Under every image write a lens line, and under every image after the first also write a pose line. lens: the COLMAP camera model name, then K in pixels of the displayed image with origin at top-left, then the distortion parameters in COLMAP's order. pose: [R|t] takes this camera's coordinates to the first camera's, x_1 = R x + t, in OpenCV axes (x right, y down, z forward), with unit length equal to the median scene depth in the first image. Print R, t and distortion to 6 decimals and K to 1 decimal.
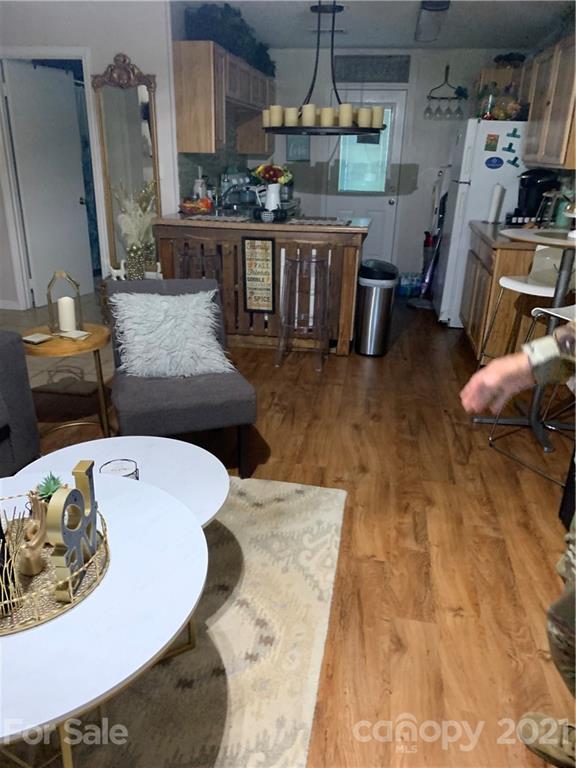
lens RADIAL K [[600.1, 0, 288.0], [0, 600.1, 384.0], [0, 0, 1]] dist [-0.000987, 0.002957]
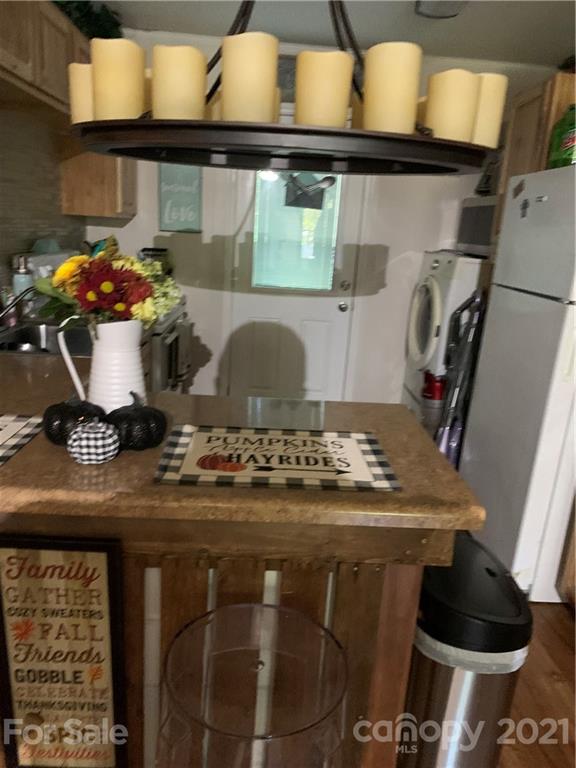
lens RADIAL K [[582.8, 0, 288.0], [0, 582.8, 384.0], [0, 0, 1]] dist [0.009234, 0.004573]
pose [[0.977232, -0.013866, 0.211721, -0.002292], [0.033251, 0.995541, -0.088276, -0.196305], [-0.209553, 0.093306, 0.973335, 0.506746]]
